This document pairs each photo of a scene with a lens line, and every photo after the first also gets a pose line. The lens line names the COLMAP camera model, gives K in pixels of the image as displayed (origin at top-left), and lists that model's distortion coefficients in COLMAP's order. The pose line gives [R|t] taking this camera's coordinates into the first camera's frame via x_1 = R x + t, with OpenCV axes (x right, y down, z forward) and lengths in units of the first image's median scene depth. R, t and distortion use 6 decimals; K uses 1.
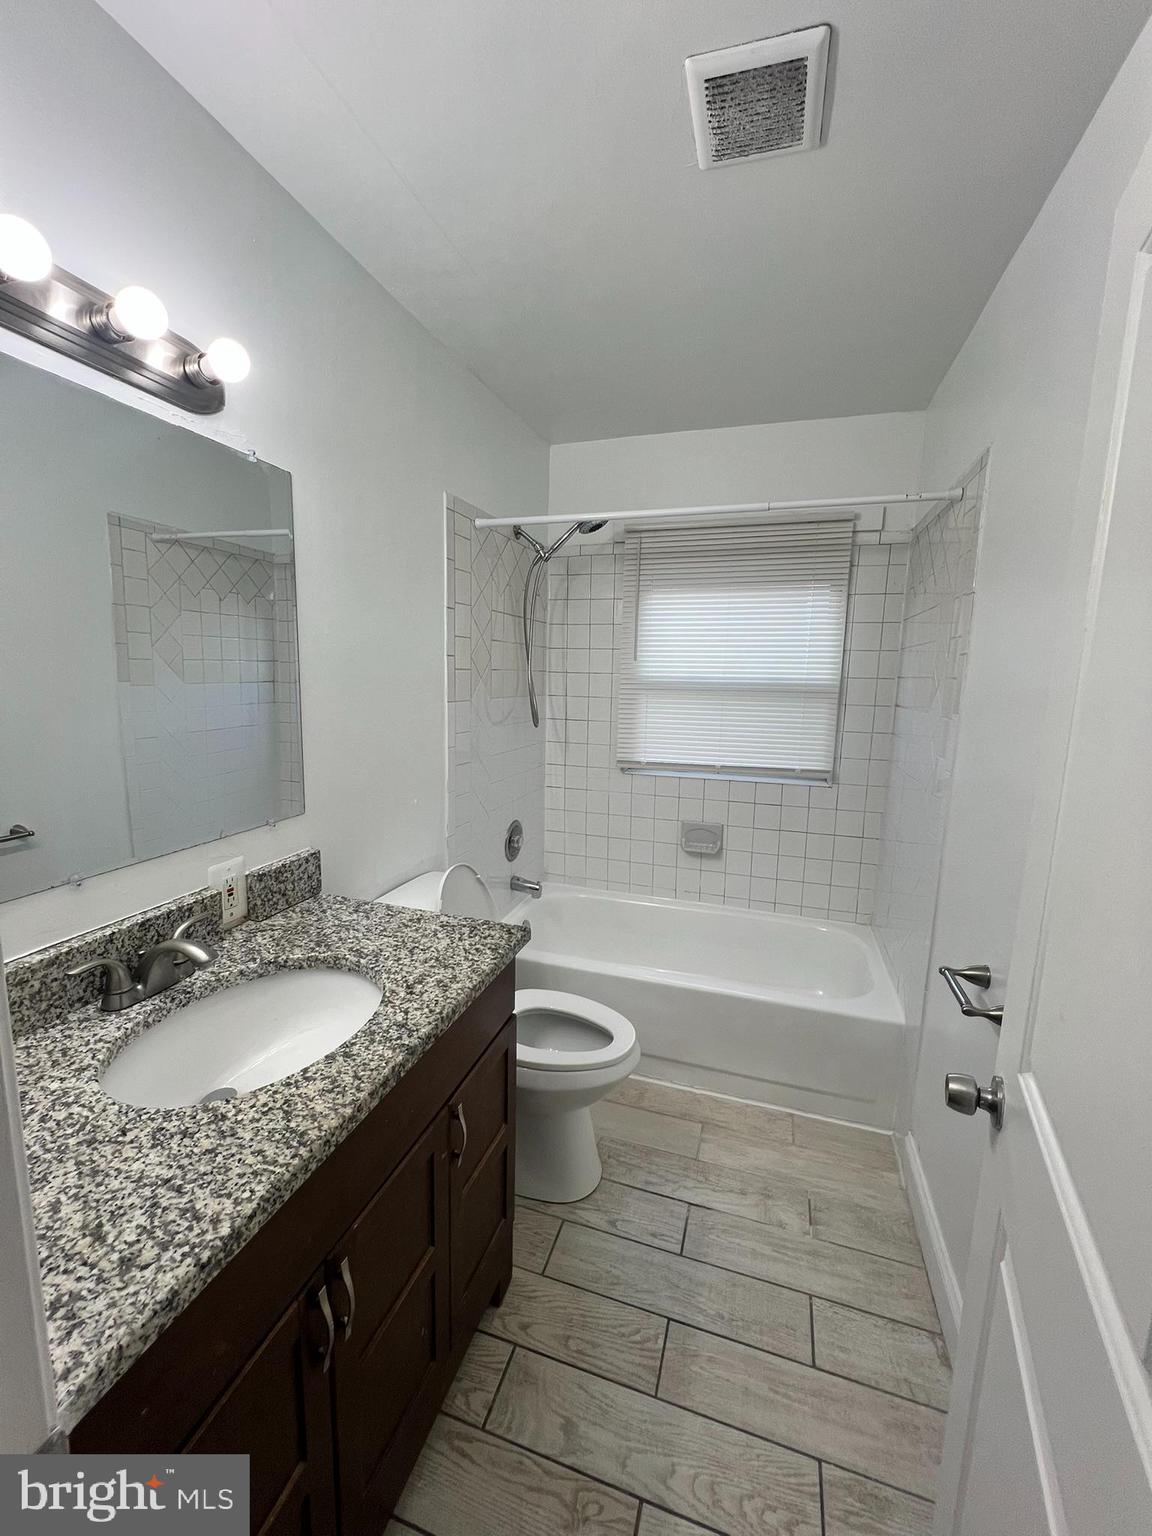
lens RADIAL K [[612.4, 0, 577.3], [0, 612.4, 767.3], [0, 0, 1]] dist [-0.001581, 0.000157]
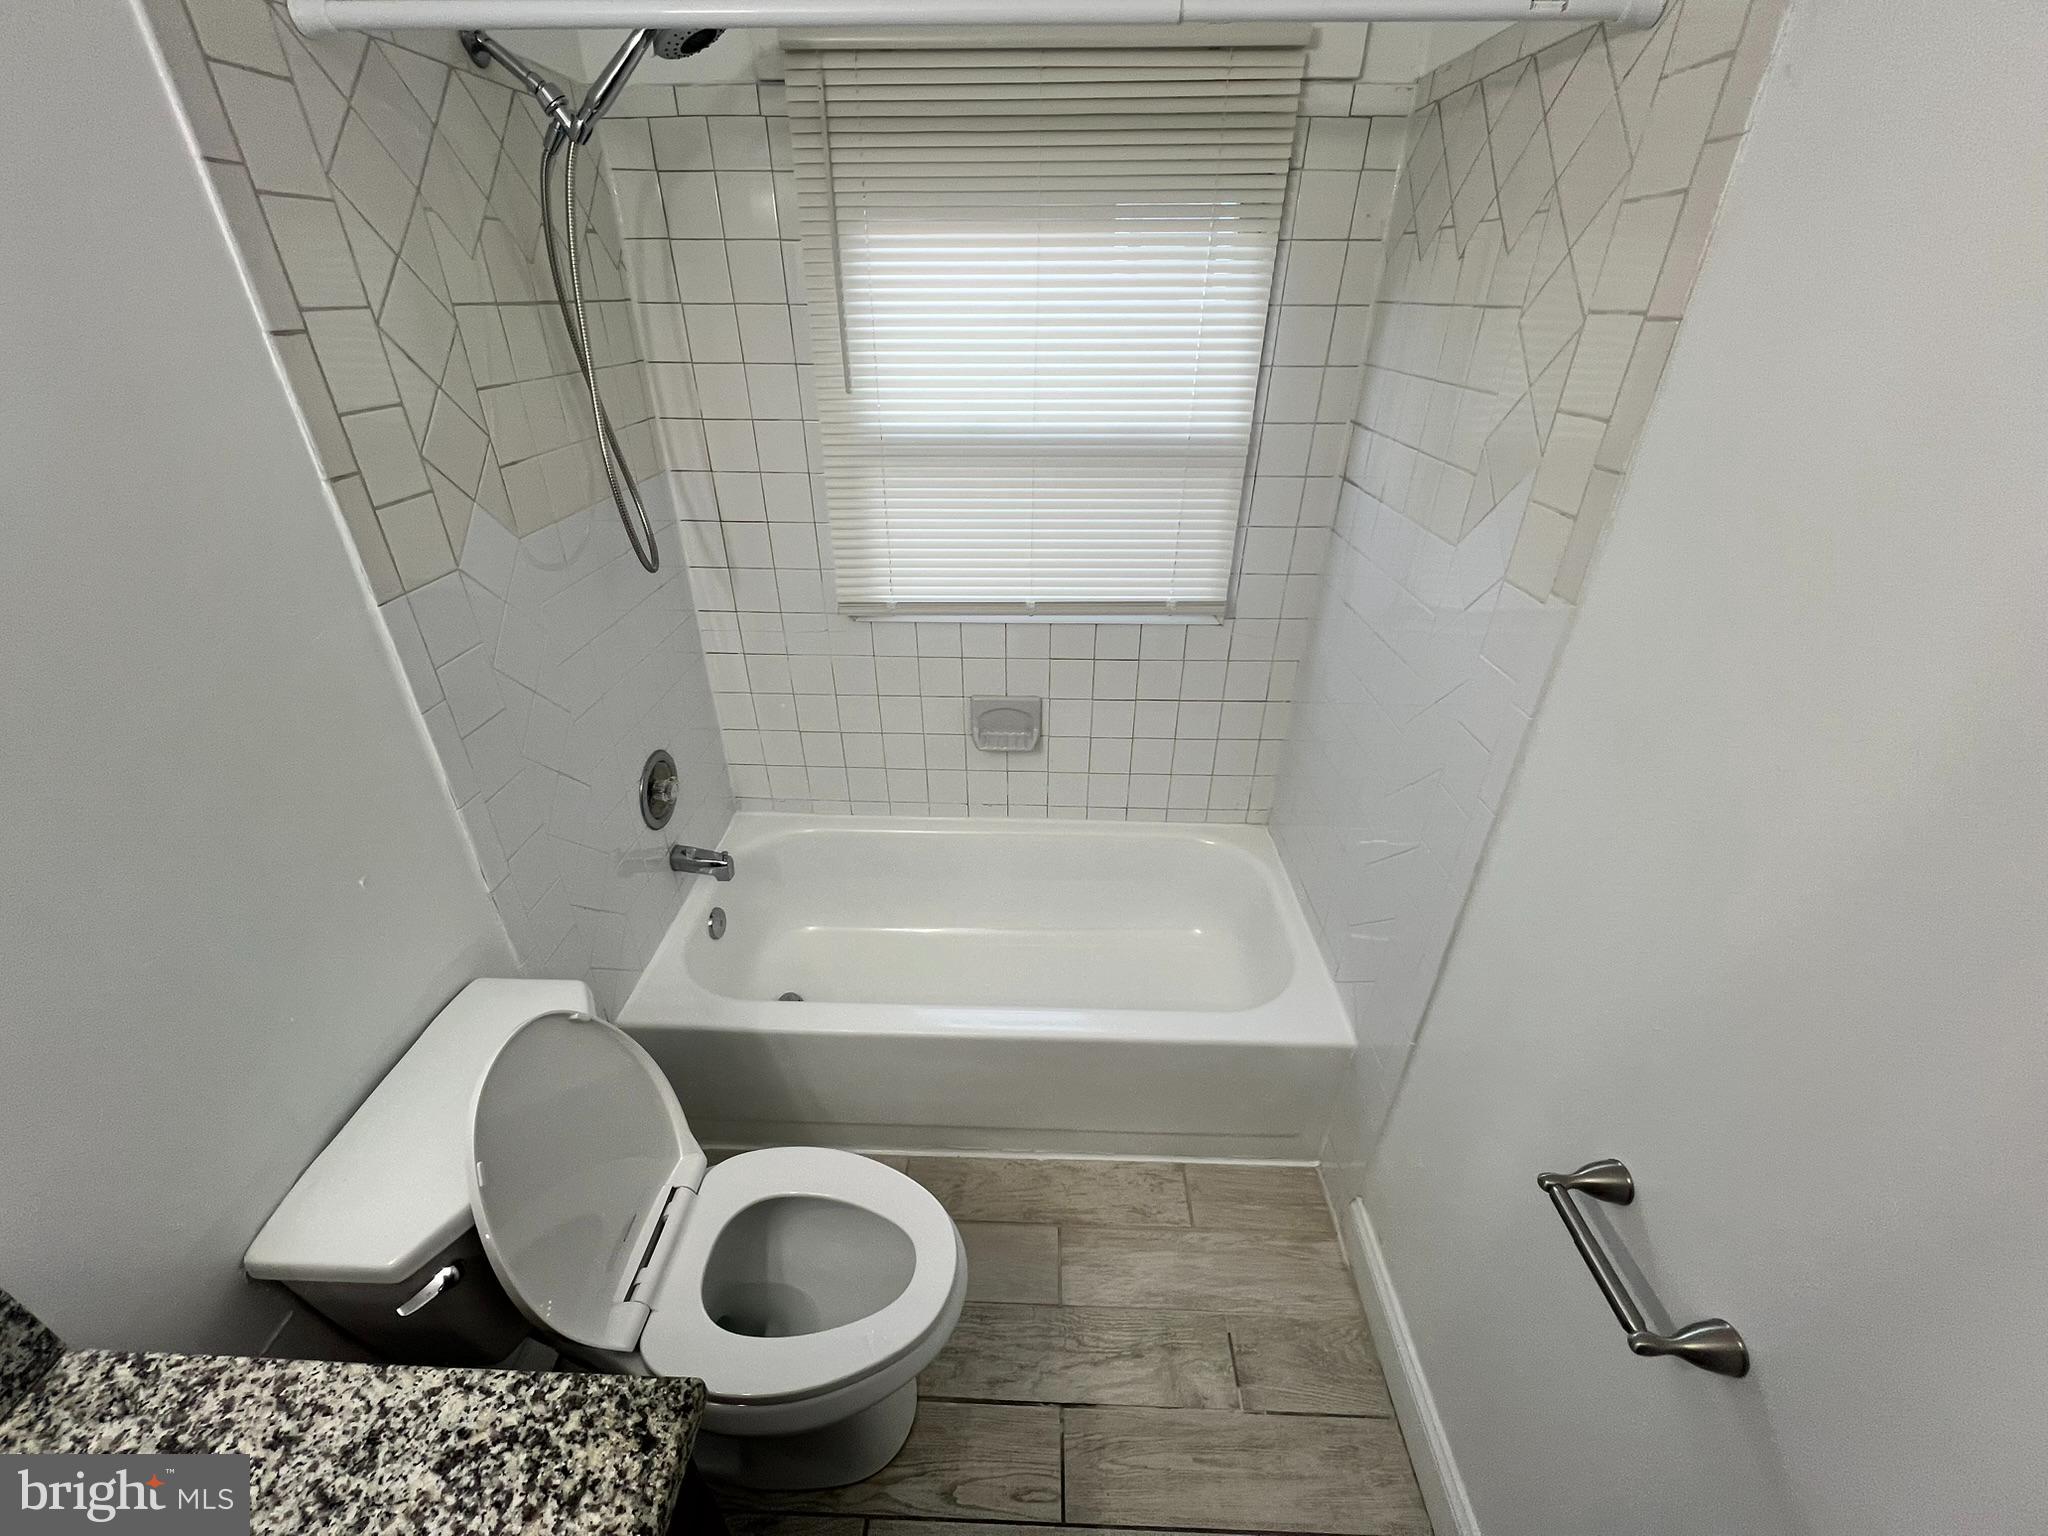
lens RADIAL K [[816.5, 0, 1013.2], [0, 816.5, 765.3], [0, 0, 1]] dist [-0.001581, 0.000157]
pose [[0.960607, -0.154965, 0.230695, 0.029904], [0.058766, 0.924598, 0.376383, -0.154475], [-0.271626, -0.347999, 0.897282, 0.338004]]
